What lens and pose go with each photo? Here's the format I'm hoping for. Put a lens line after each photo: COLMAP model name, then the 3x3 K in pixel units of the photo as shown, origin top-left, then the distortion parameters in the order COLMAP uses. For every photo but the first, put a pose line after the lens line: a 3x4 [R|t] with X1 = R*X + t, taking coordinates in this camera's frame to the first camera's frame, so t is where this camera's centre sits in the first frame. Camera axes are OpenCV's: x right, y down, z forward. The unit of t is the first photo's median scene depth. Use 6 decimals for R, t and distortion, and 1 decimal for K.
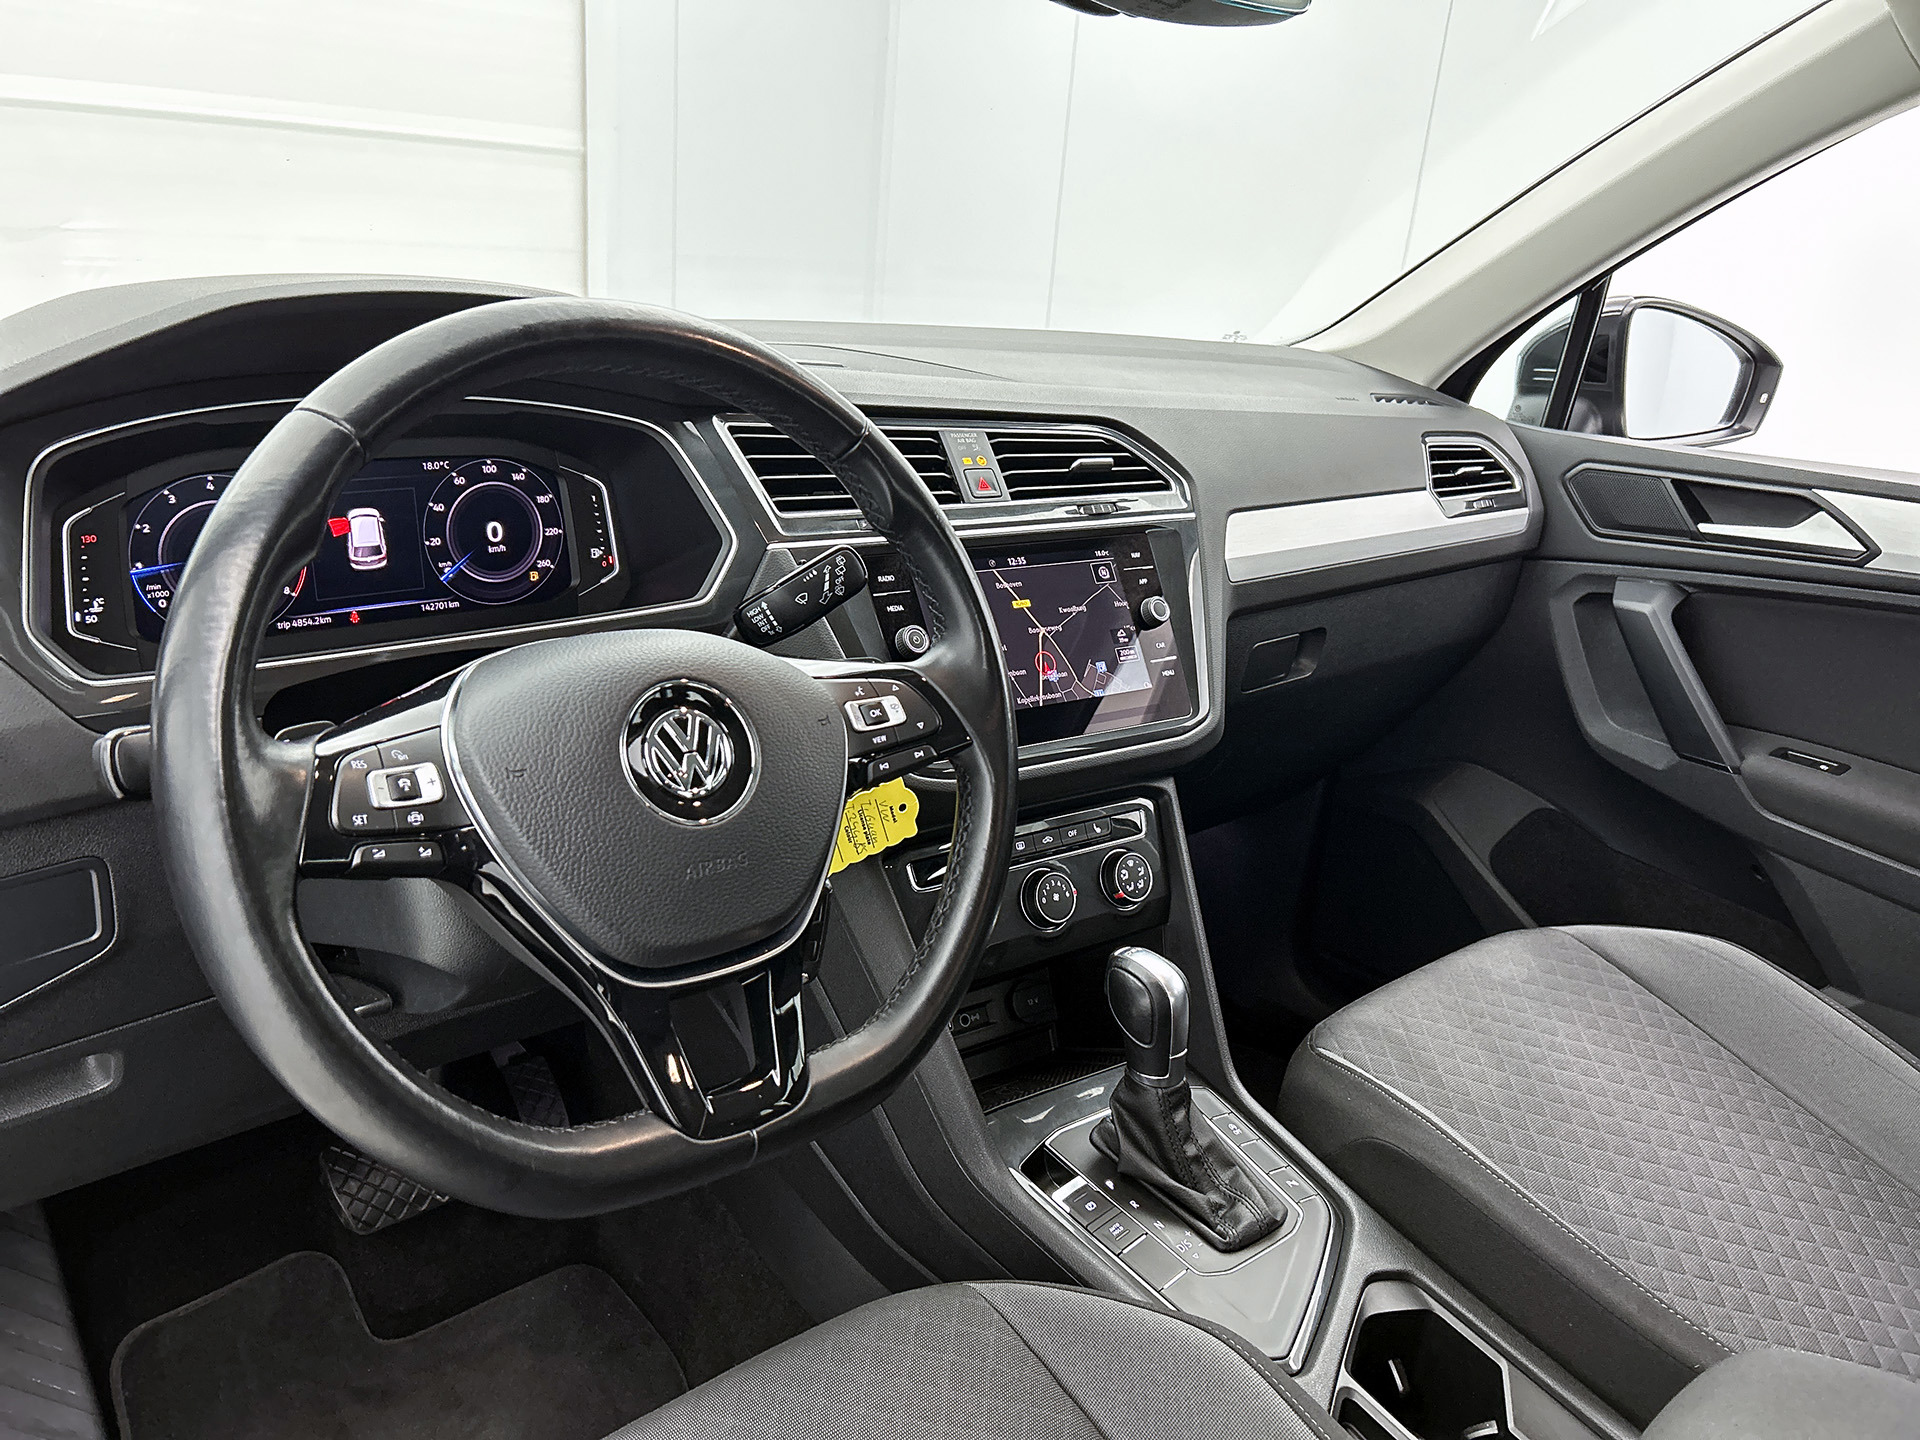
lens RADIAL K [[1443.4, 0, 981.4], [0, 1443.4, 729.0], [0, 0, 1]] dist [0.037190, -0.075798]
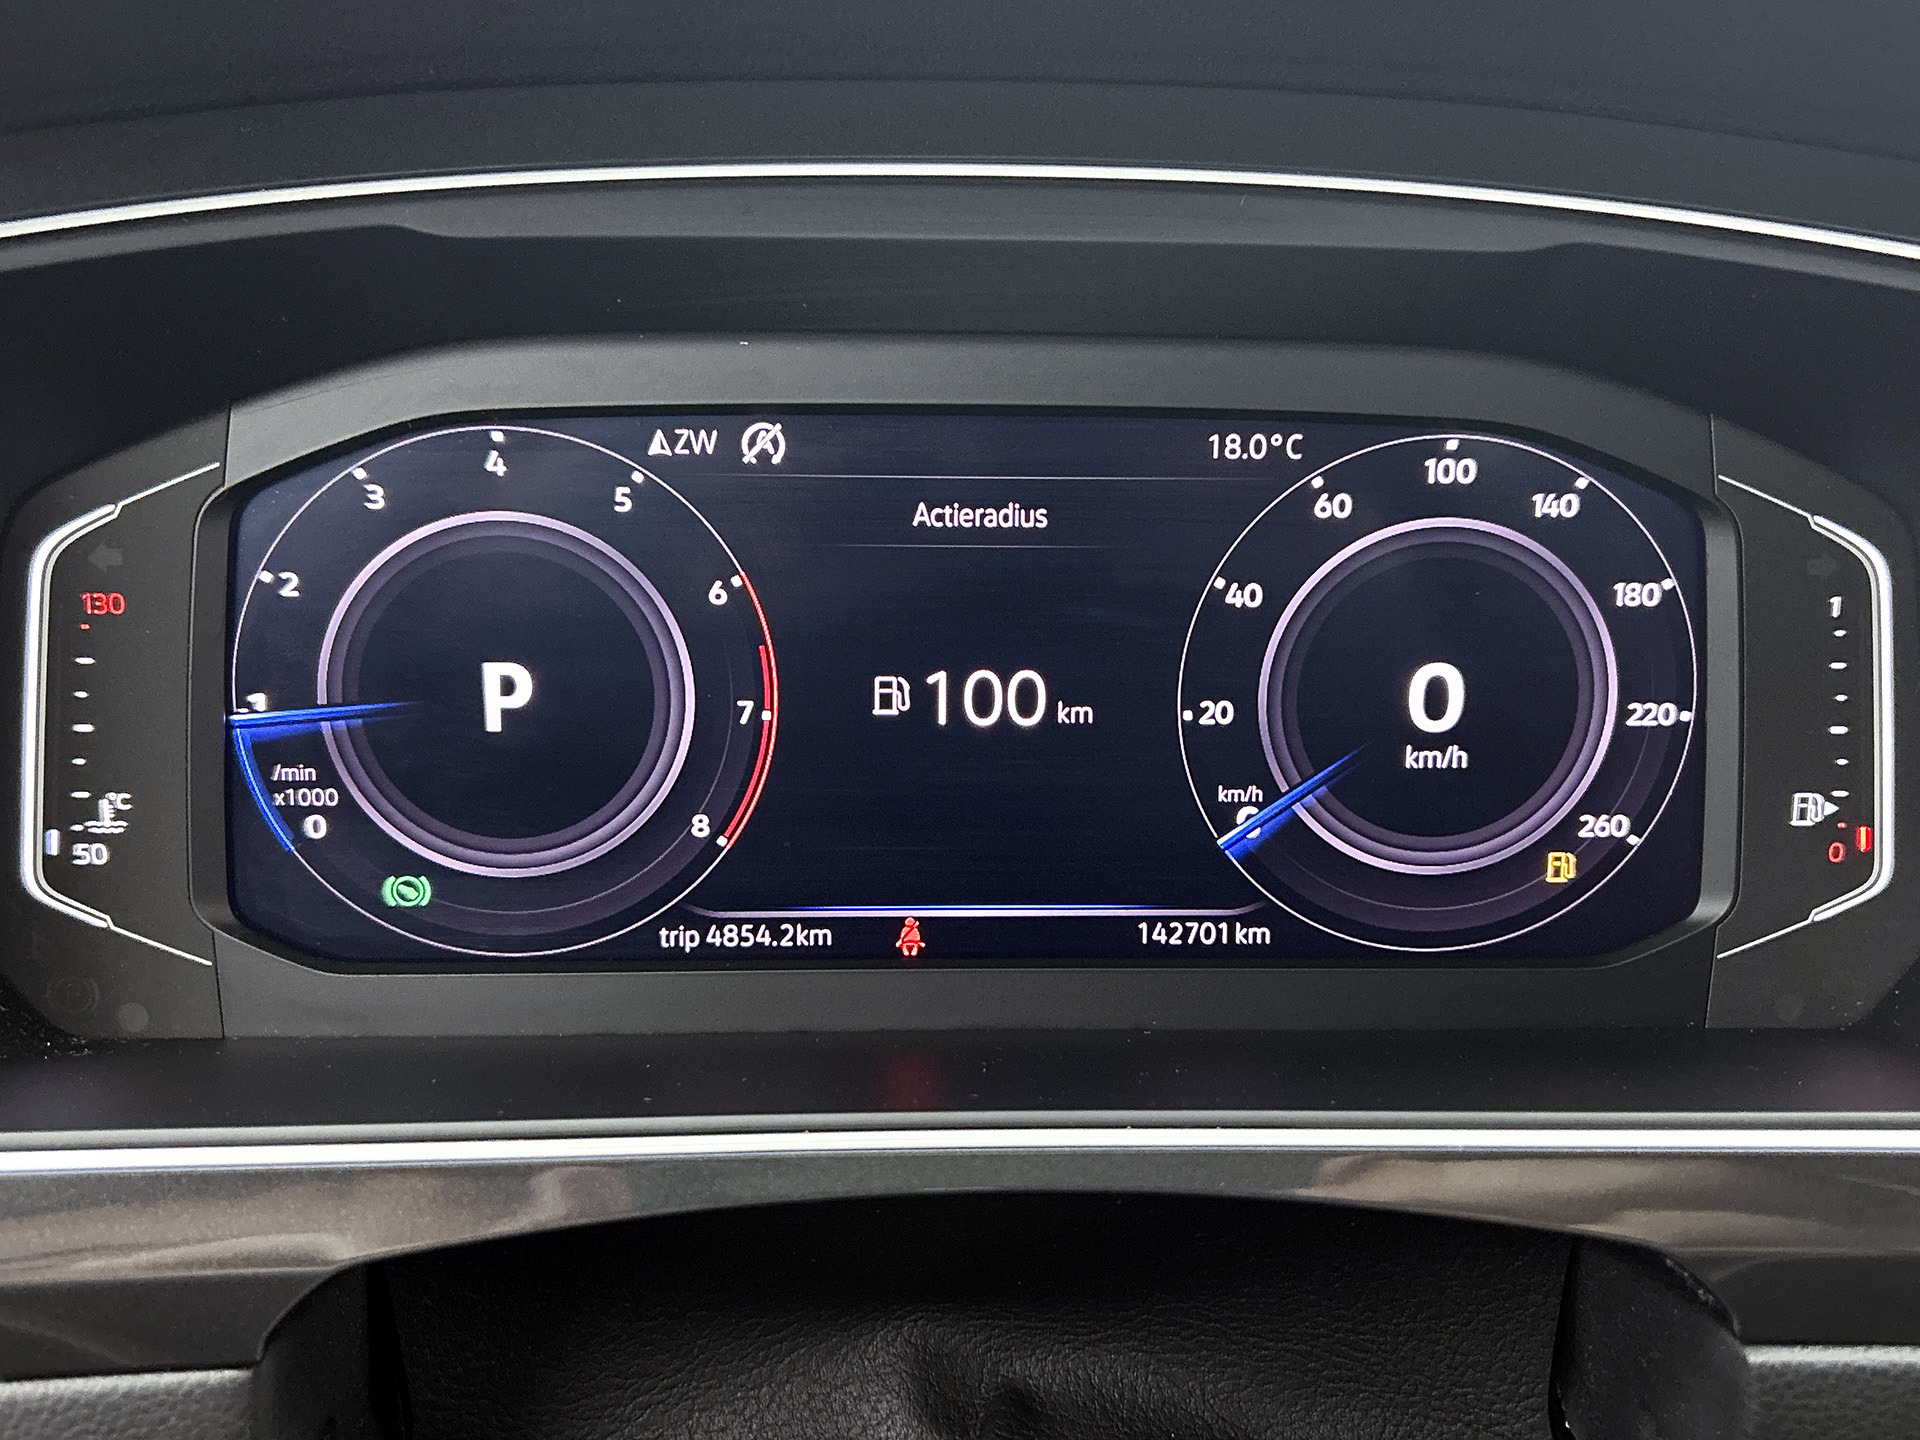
lens RADIAL K [[1906.3, 0, 960.0], [0, 1906.3, 720.0], [0, 0, 1]] dist [0.188191, -0.600451]
pose [[0.774597, 0.118903, -0.621177, -0.177546], [-0.174157, 0.984298, -0.028762, -0.105268], [0.608004, 0.130462, 0.783142, 0.657140]]
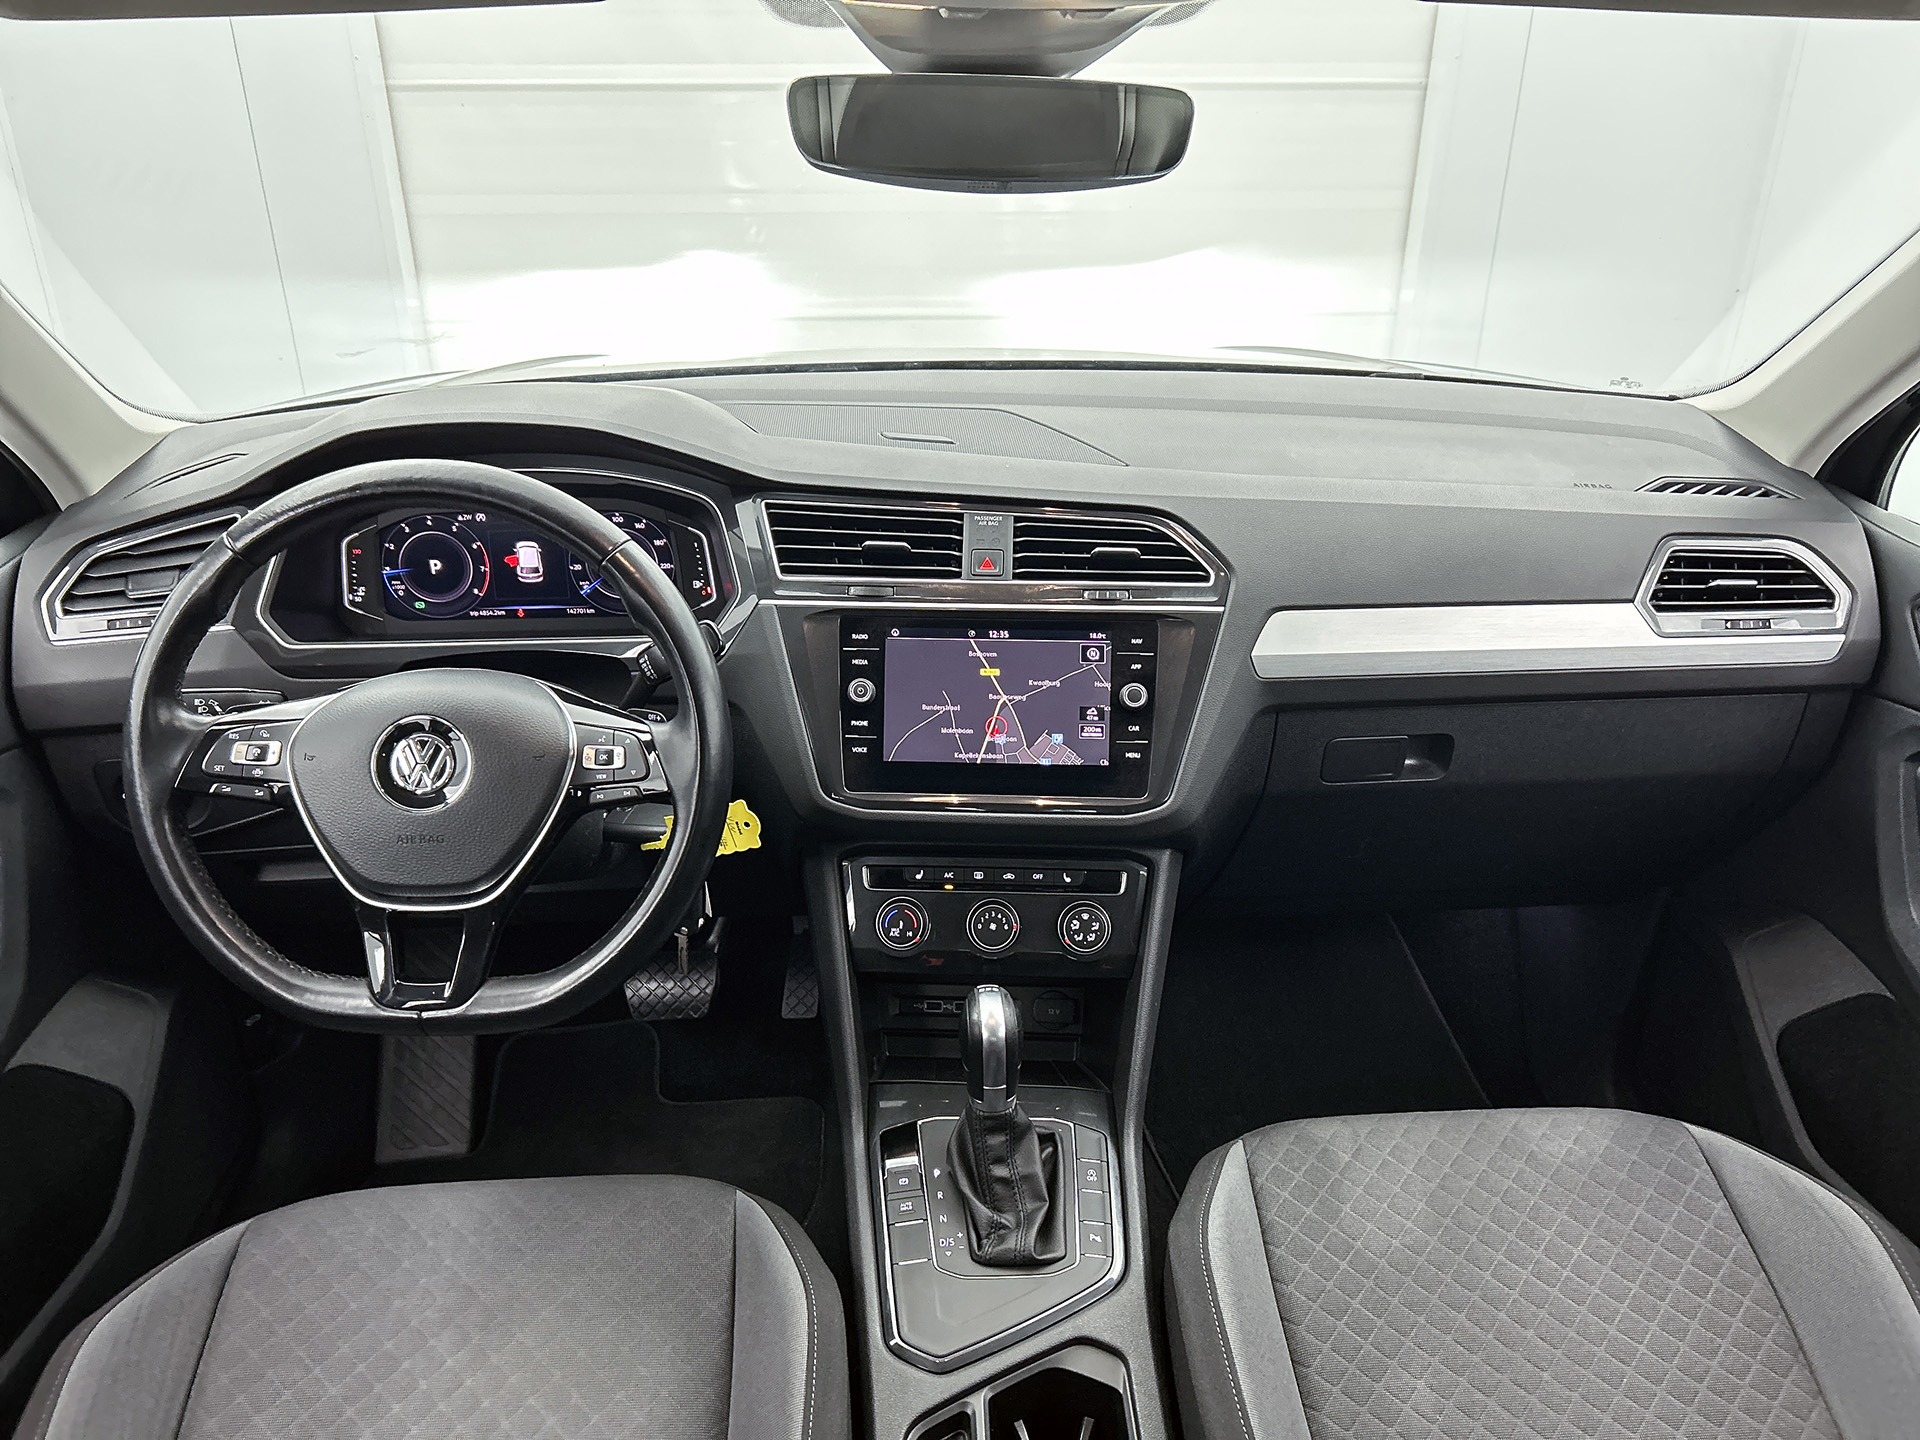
lens RADIAL K [[1443.4, 0, 981.4], [0, 1443.4, 729.0], [0, 0, 1]] dist [0.037190, -0.075798]
pose [[0.788796, 0.197719, -0.581987, 0.784685], [-0.155082, 0.980236, 0.122826, -0.204433], [0.594770, -0.006629, 0.803869, 0.079823]]
